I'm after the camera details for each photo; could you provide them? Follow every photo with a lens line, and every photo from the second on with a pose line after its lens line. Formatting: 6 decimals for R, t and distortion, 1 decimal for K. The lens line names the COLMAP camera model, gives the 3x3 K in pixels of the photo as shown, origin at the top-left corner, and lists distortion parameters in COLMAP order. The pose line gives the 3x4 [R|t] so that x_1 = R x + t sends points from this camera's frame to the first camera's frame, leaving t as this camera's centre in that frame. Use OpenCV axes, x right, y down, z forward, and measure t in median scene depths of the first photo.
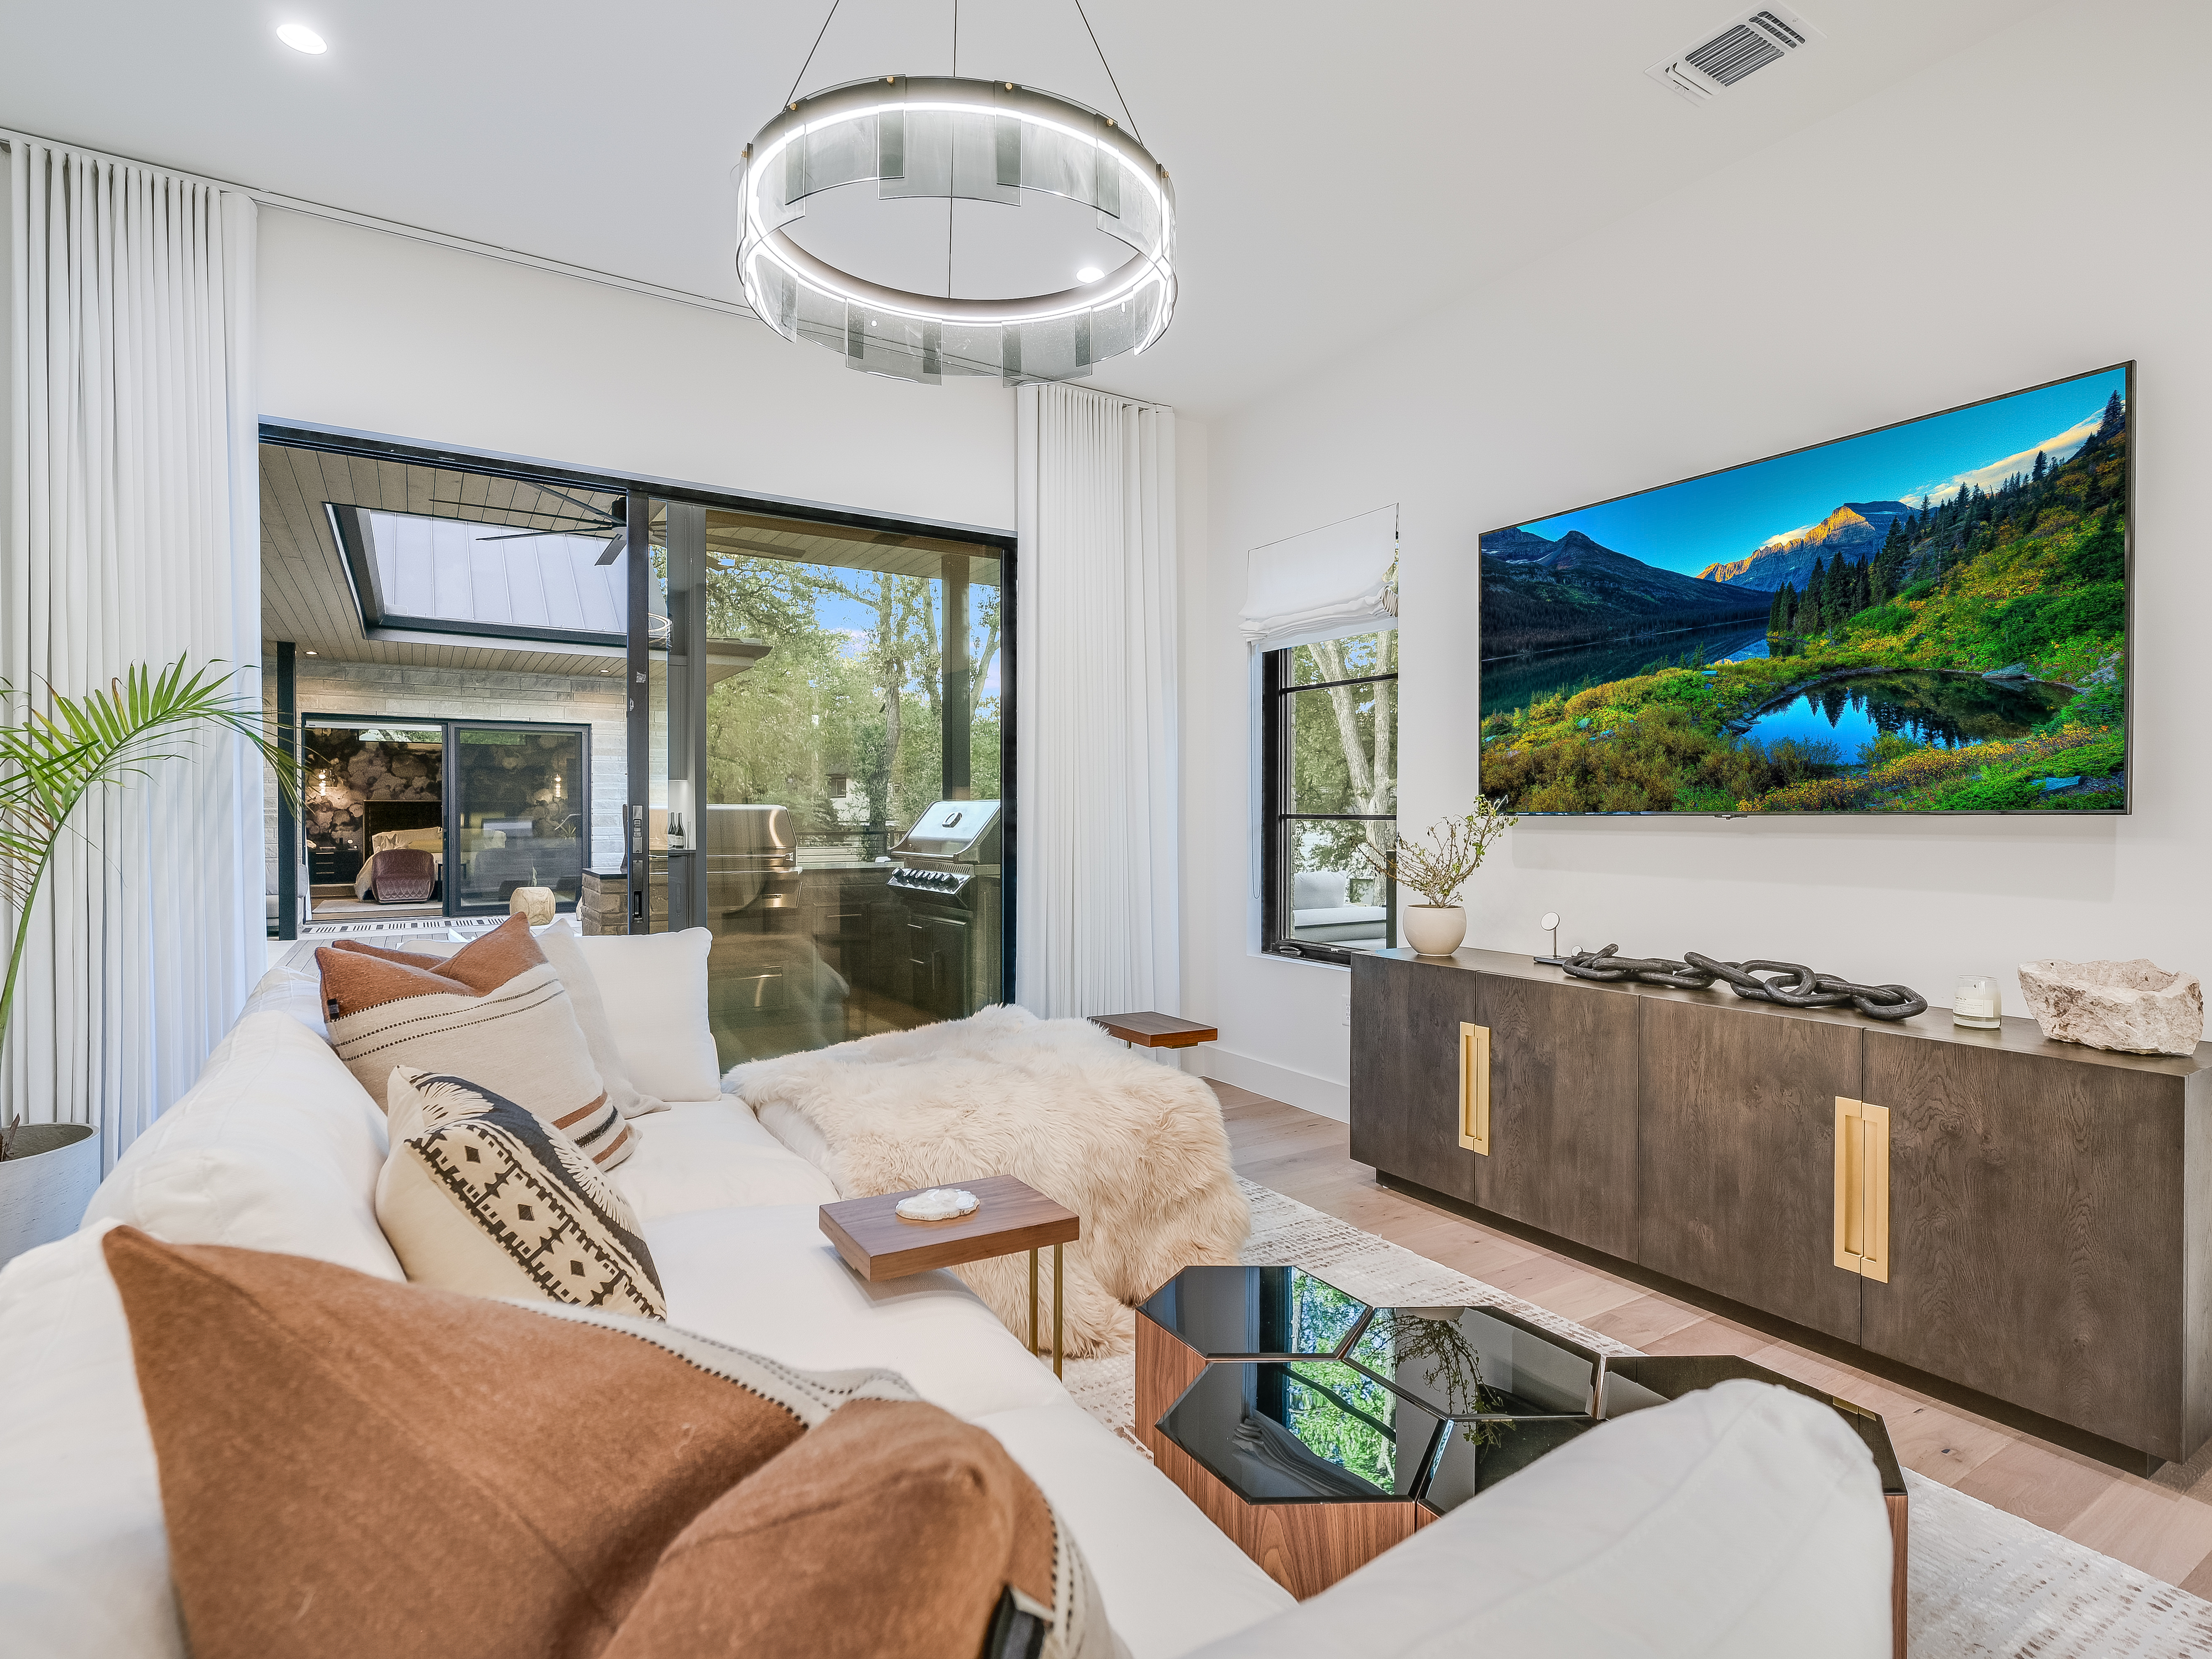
lens RADIAL K [[1124.5, 0, 1104.6], [0, 1124.5, 815.7], [0, 0, 1]] dist [0.003607, 0.002129]
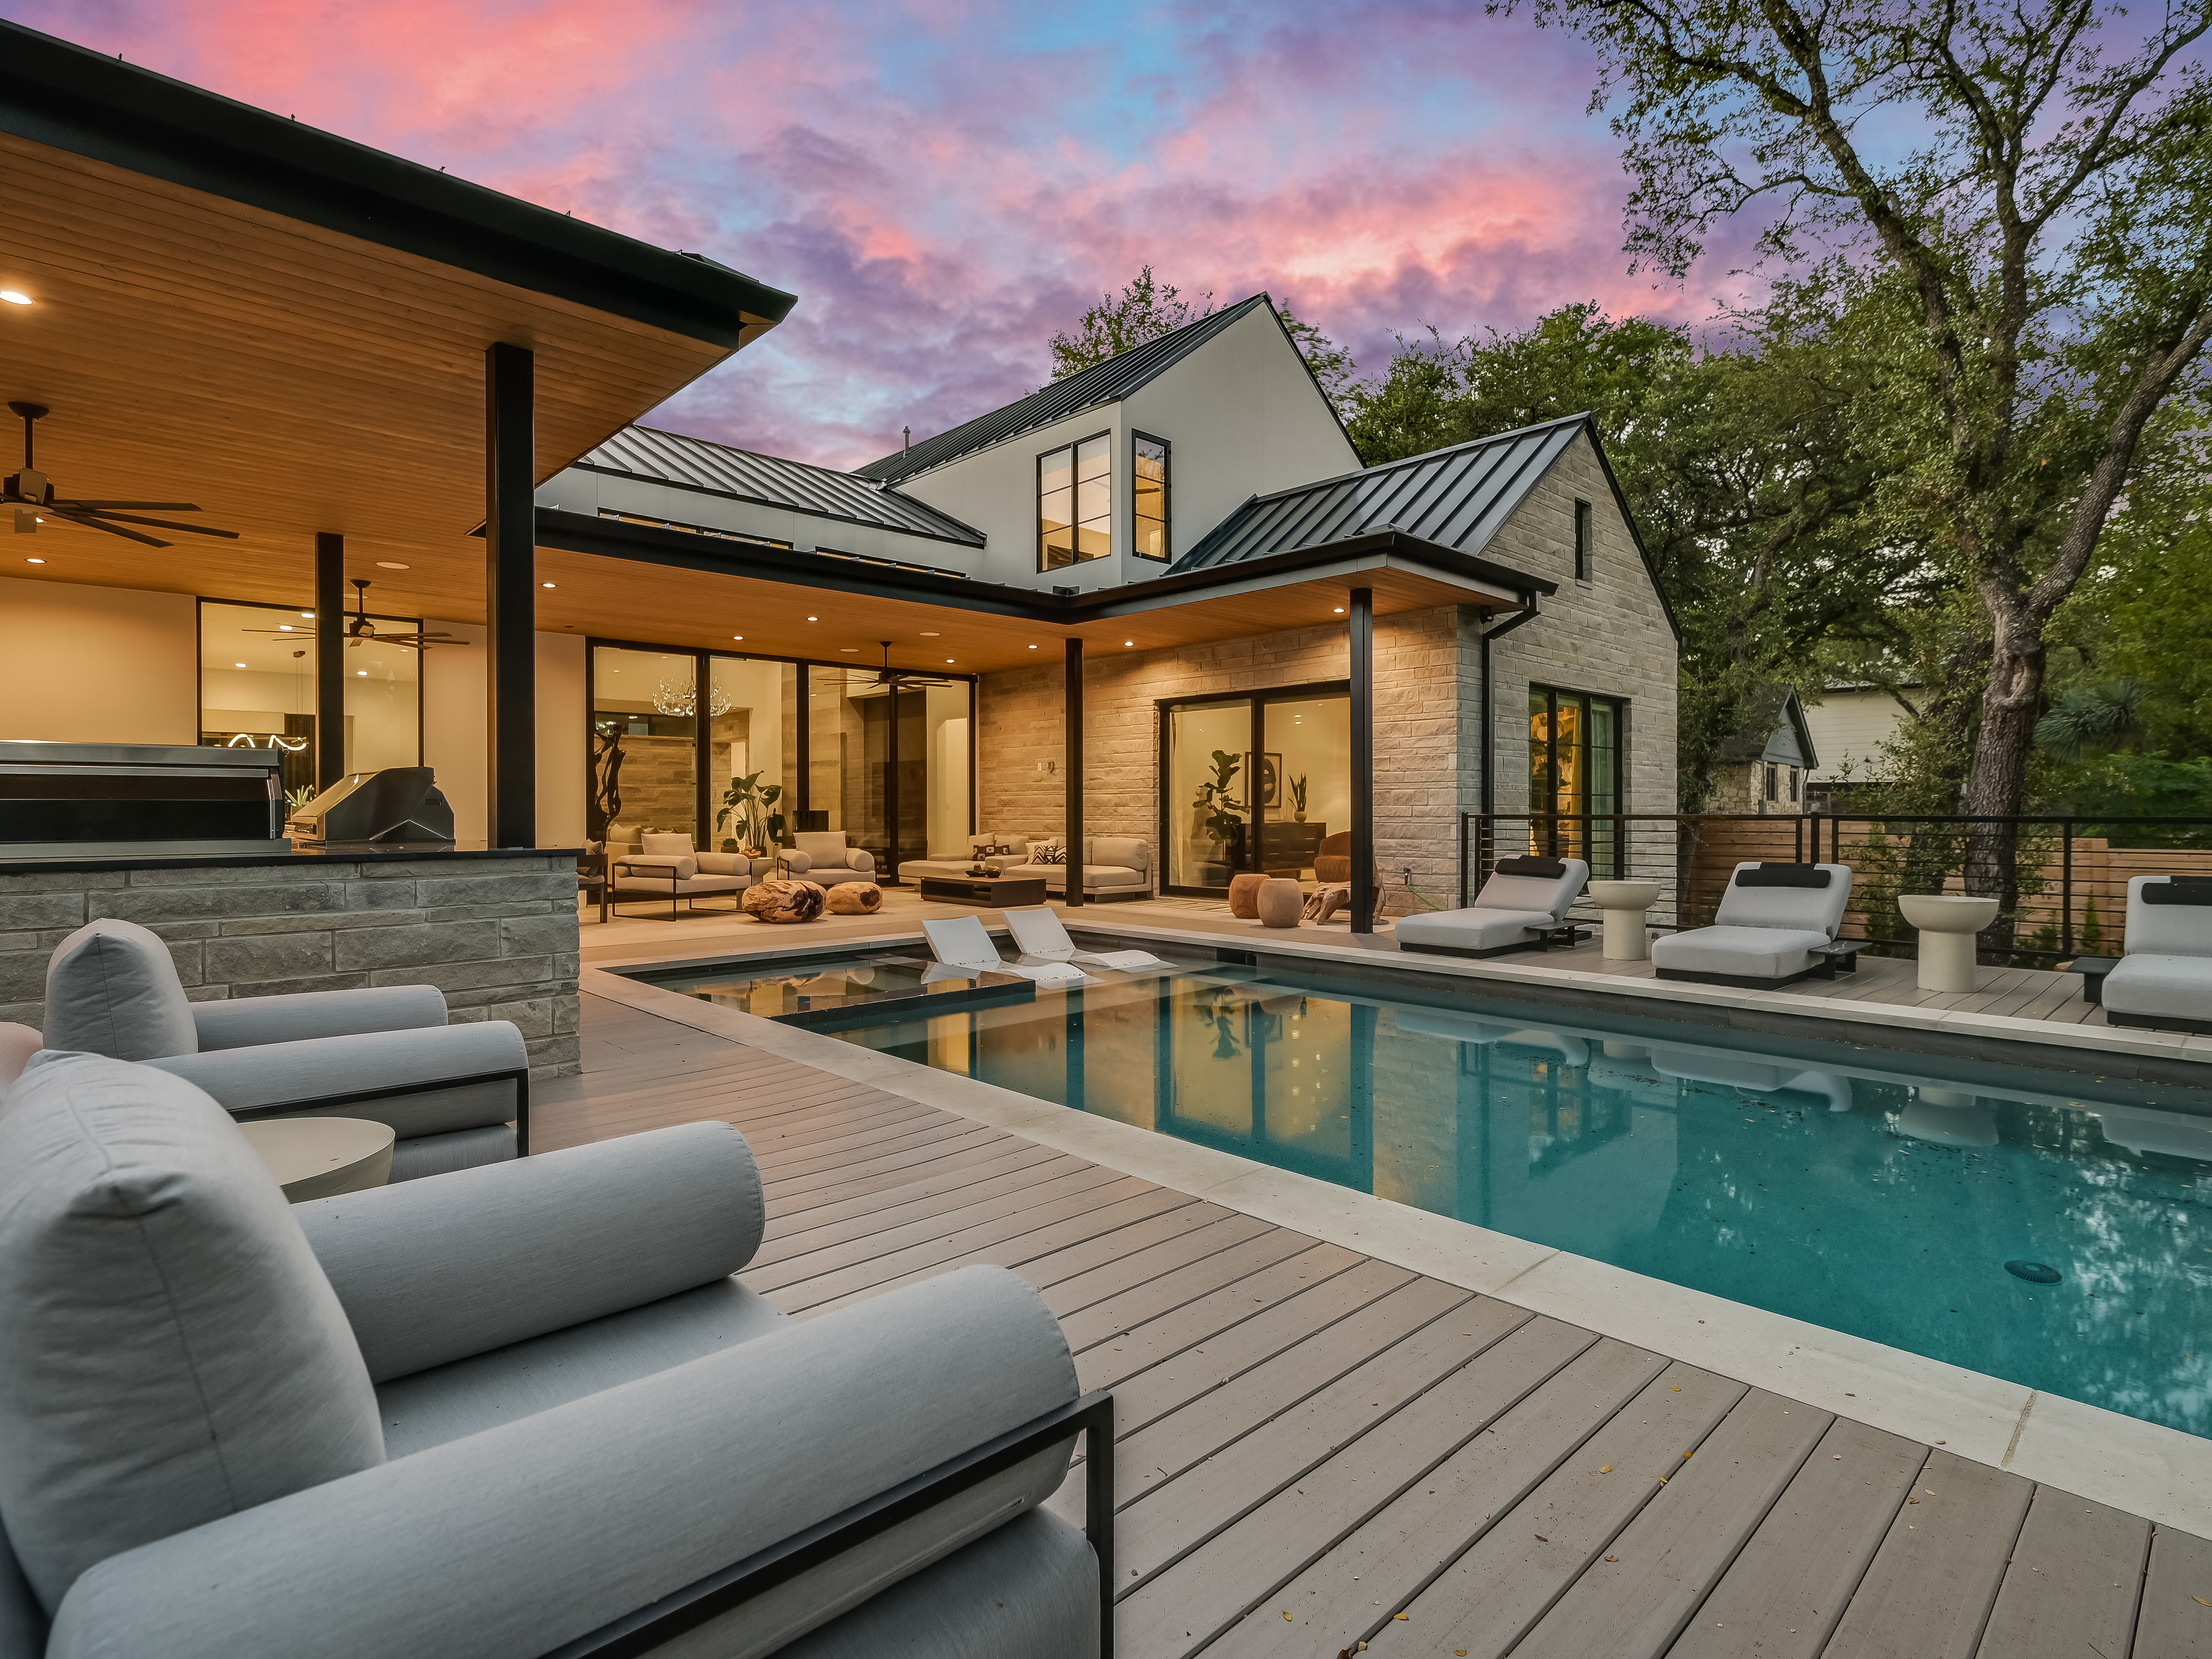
lens RADIAL K [[1102.8, 0, 1111.4], [0, 1102.8, 823.7], [0, 0, 1]] dist [-0.004586, 0.000905]
pose [[0.213859, 0.013129, -0.976776, 0.226419], [0.004174, 0.999888, 0.014354, 0.008430], [0.976856, -0.007147, 0.213781, 0.537113]]
